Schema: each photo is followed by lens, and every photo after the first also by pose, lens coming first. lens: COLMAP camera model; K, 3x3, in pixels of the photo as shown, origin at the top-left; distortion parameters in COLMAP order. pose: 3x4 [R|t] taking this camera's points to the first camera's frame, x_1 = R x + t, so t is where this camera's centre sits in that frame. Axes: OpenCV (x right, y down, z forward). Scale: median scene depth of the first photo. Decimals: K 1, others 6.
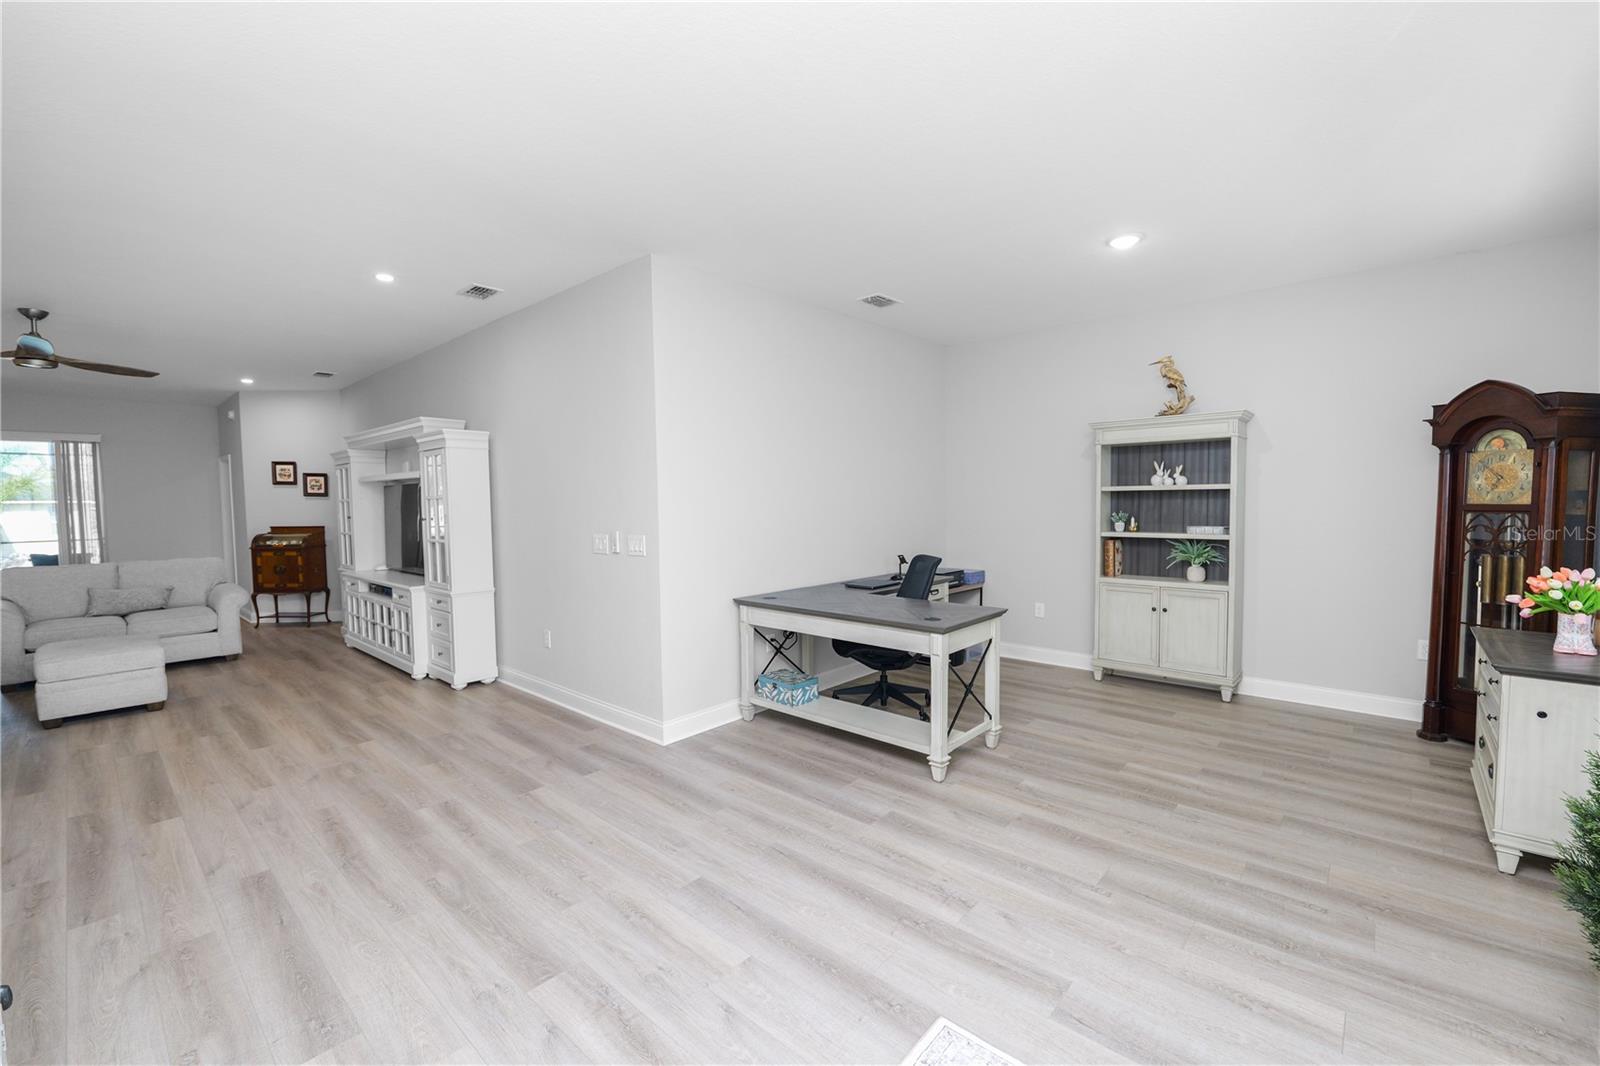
lens RADIAL K [[657.3, 0, 800.2], [0, 657.3, 530.9], [0, 0, 1]] dist [-0.014627, 0.001074]
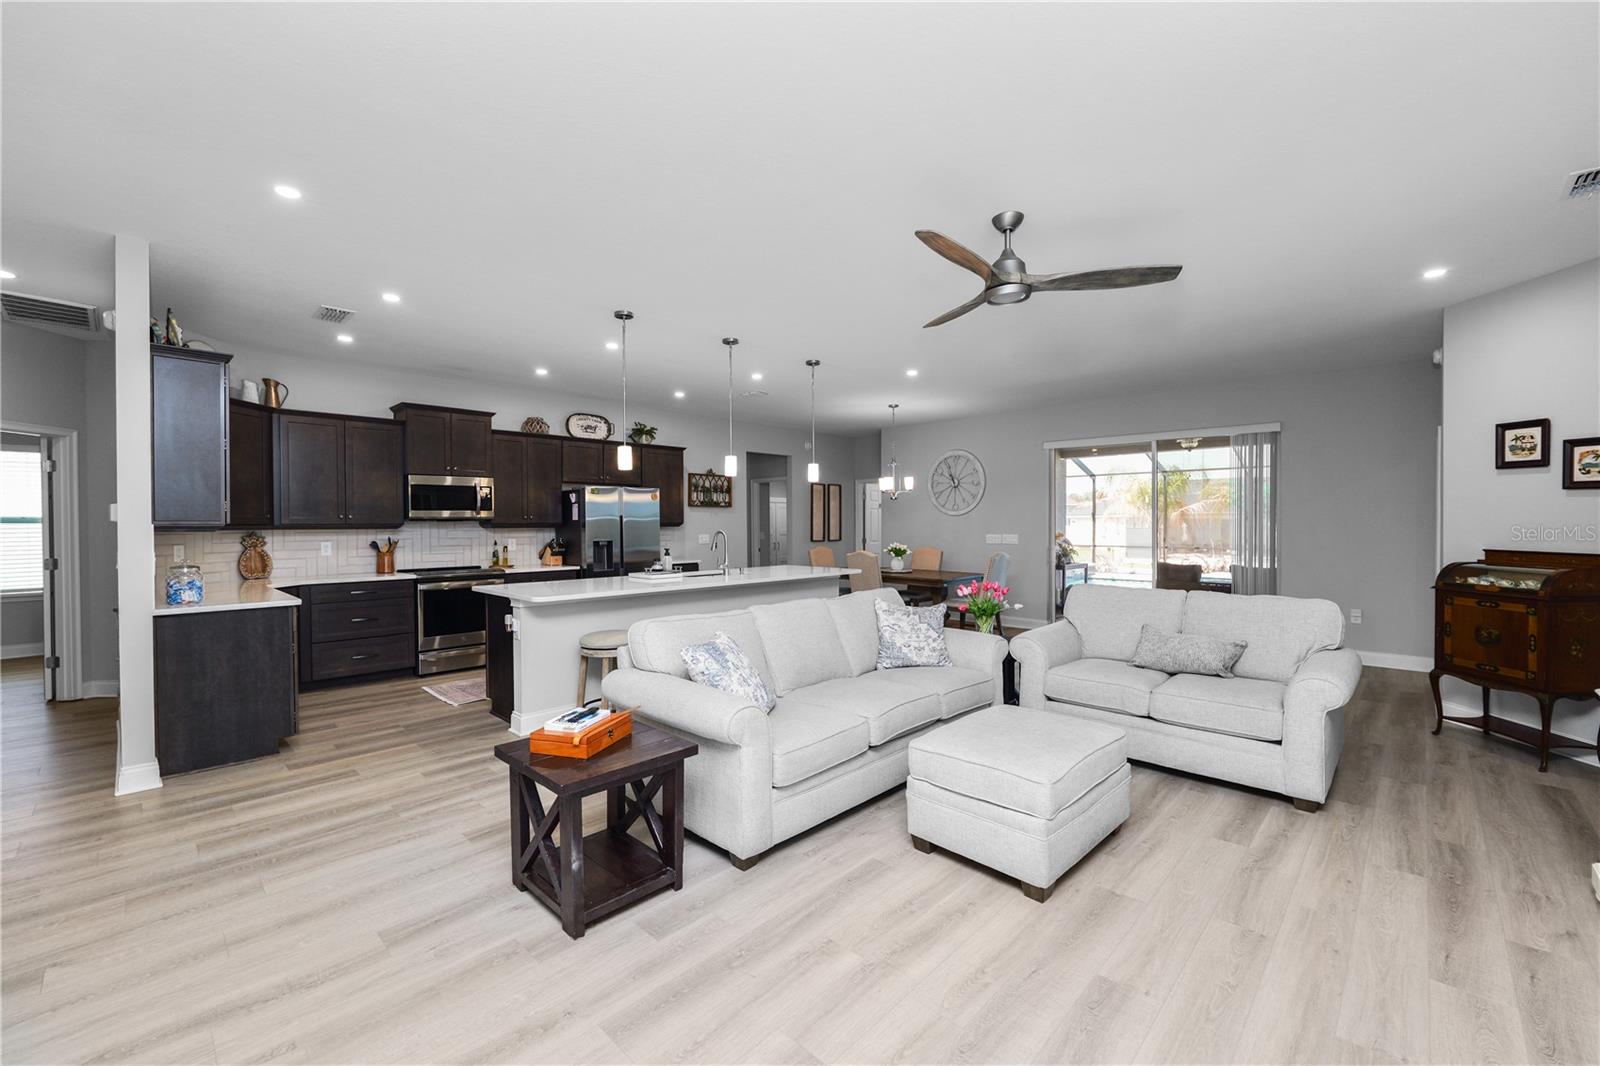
lens RADIAL K [[651.5, 0, 800.5], [0, 651.5, 529.5], [0, 0, 1]] dist [-0.012547, 0.000814]
pose [[-0.038970, 0.024157, -0.998948, -0.435172], [-0.045667, 0.998620, 0.025931, -0.017011], [0.998196, 0.046630, -0.037813, 0.740614]]
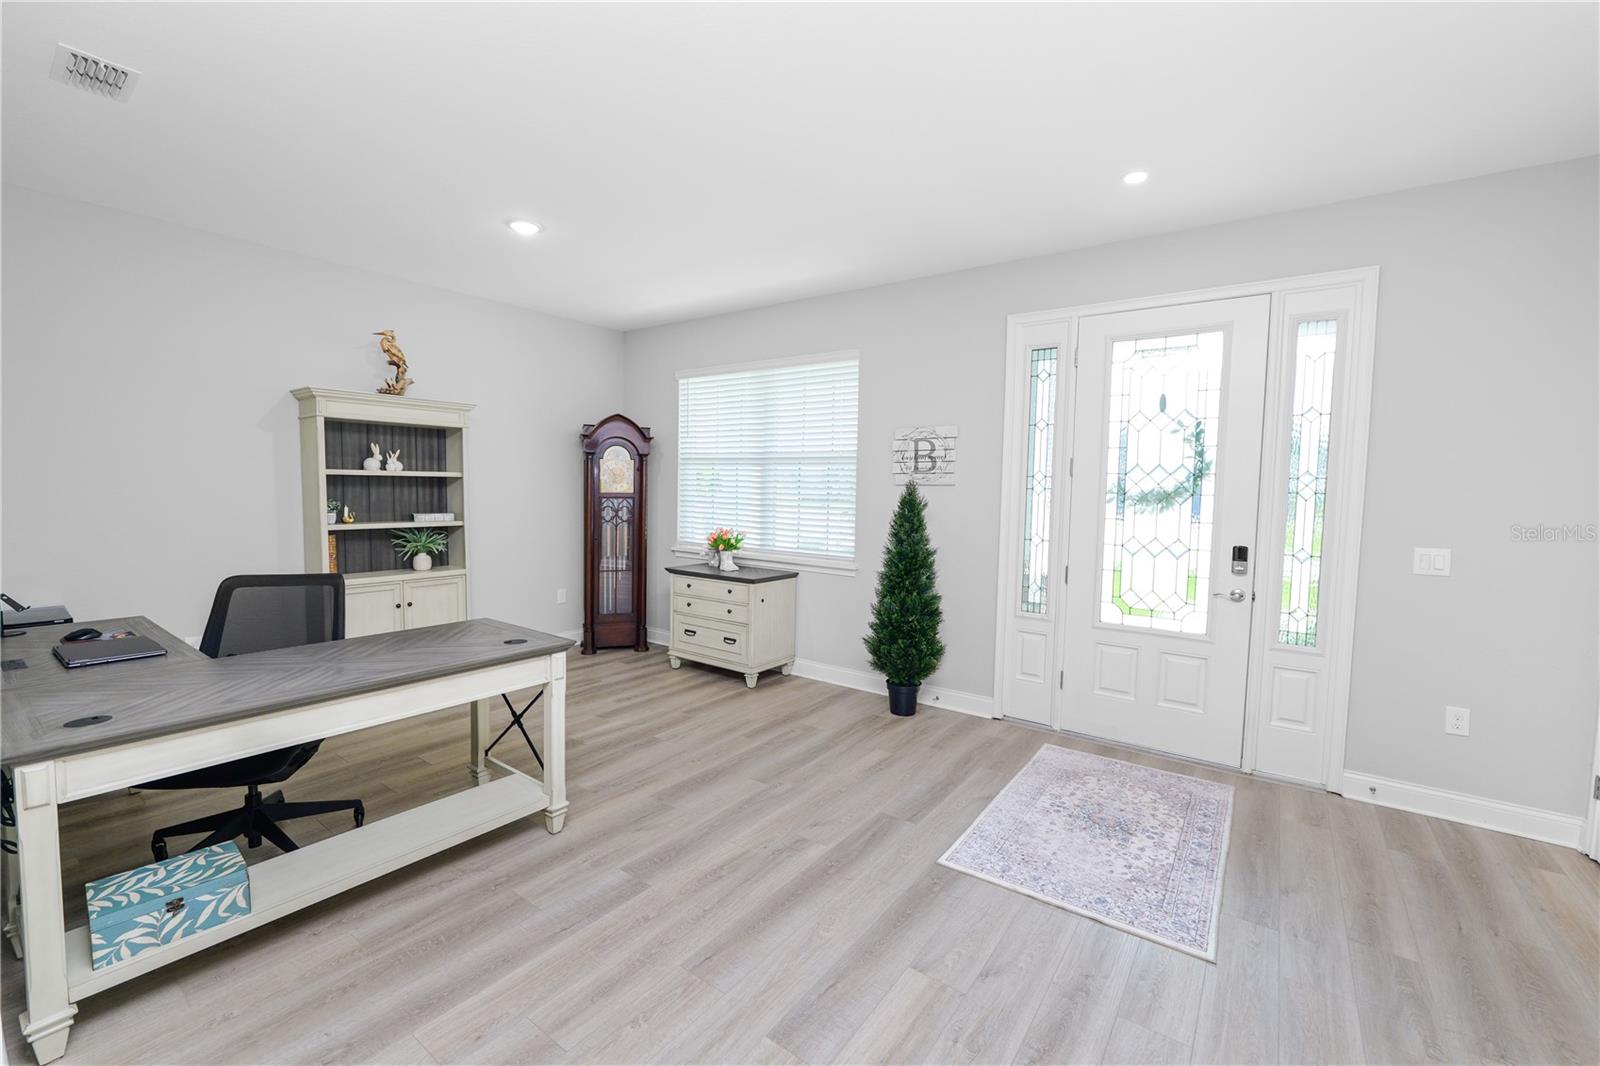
lens RADIAL K [[657.3, 0, 800.2], [0, 657.3, 530.9], [0, 0, 1]] dist [-0.014627, 0.001074]
pose [[-0.095986, -0.054654, 0.993881, -0.395759], [0.032284, 0.997795, 0.057987, -0.019059], [-0.994859, 0.037652, -0.094010, 0.496801]]
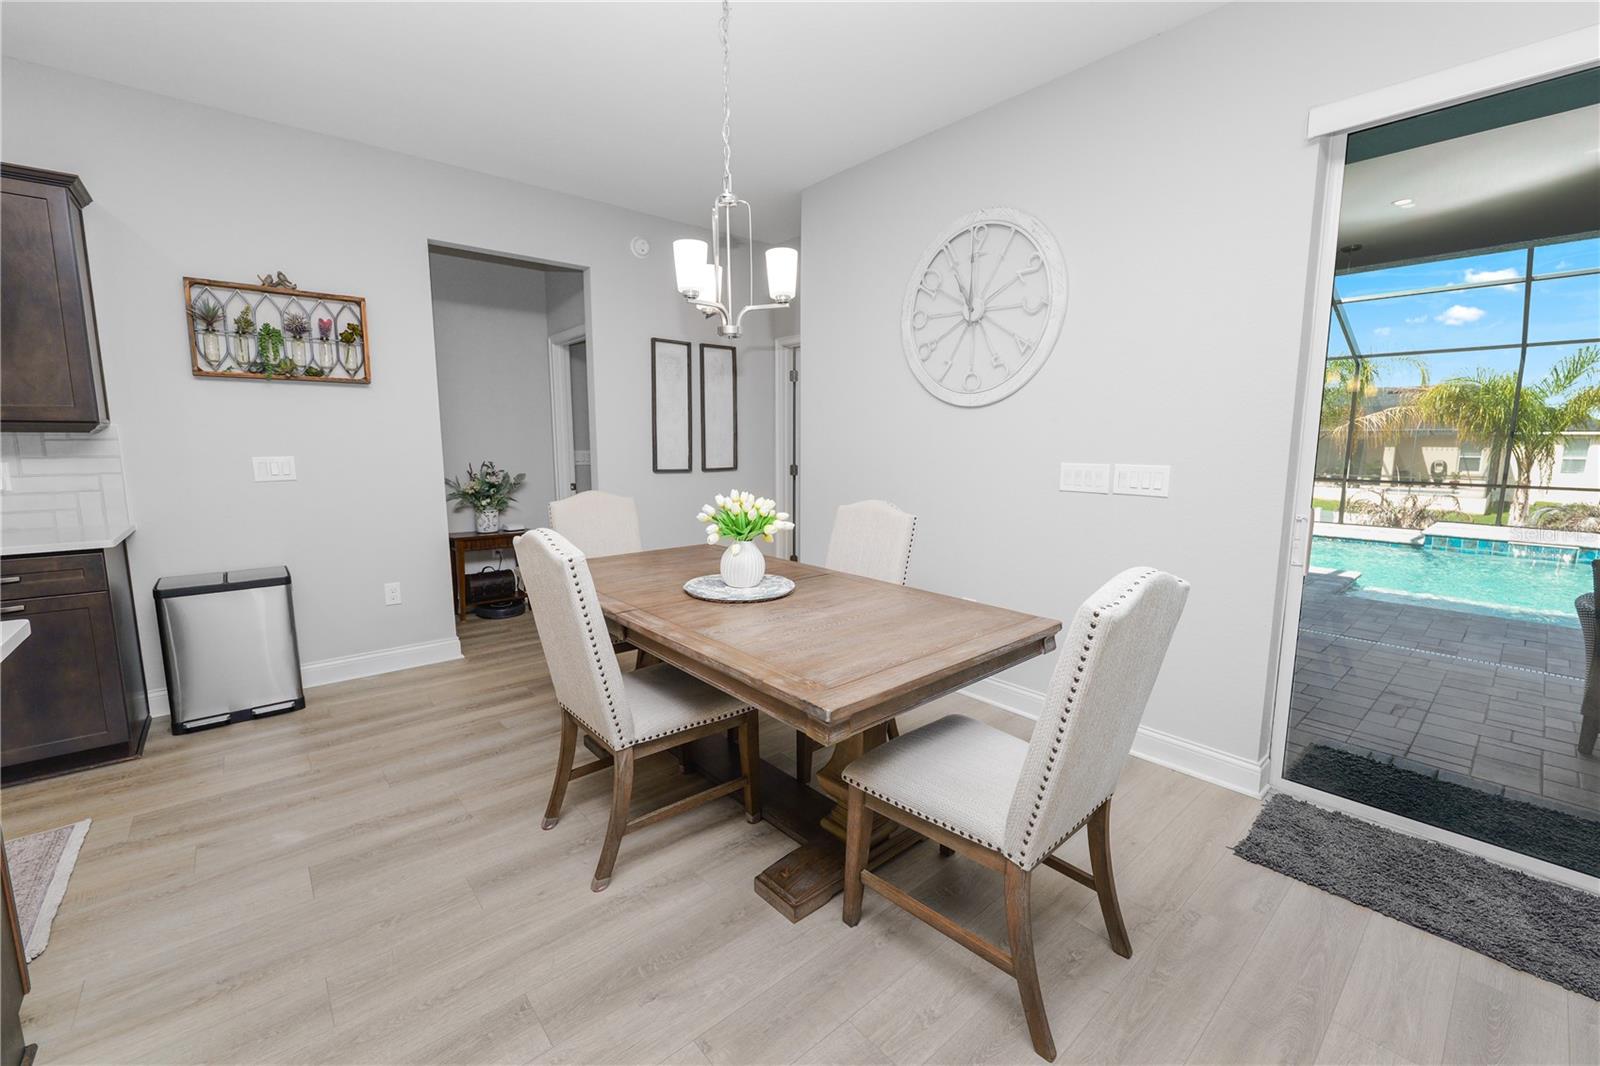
lens RADIAL K [[657.3, 0, 800.2], [0, 657.3, 530.9], [0, 0, 1]] dist [-0.014627, 0.001074]
pose [[-0.127949, 0.147061, -0.980817, -1.604744], [-0.051056, 0.986658, 0.154597, 0.000025], [0.990466, 0.069857, -0.118734, 1.020482]]
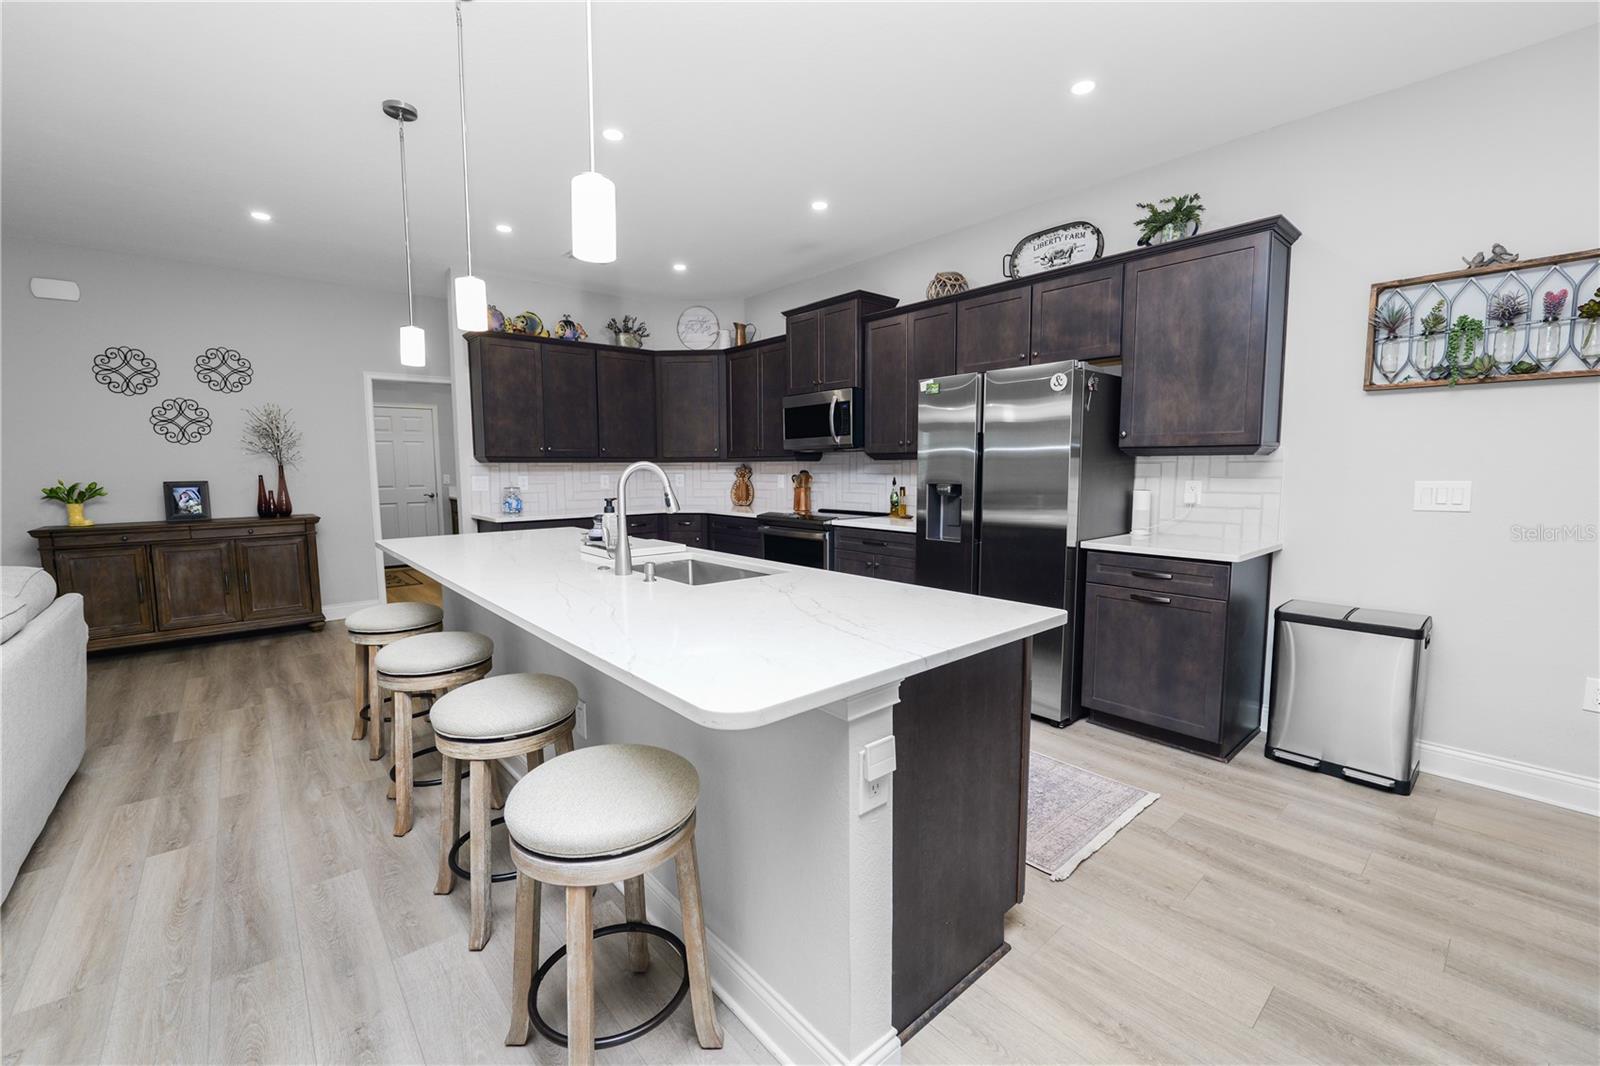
lens RADIAL K [[651.5, 0, 800.5], [0, 651.5, 529.5], [0, 0, 1]] dist [-0.012547, 0.000814]
pose [[-0.991611, 0.006919, 0.129072, -1.738557], [0.025709, 0.989173, 0.144485, 0.004352], [-0.126675, 0.146591, -0.981053, 0.998092]]
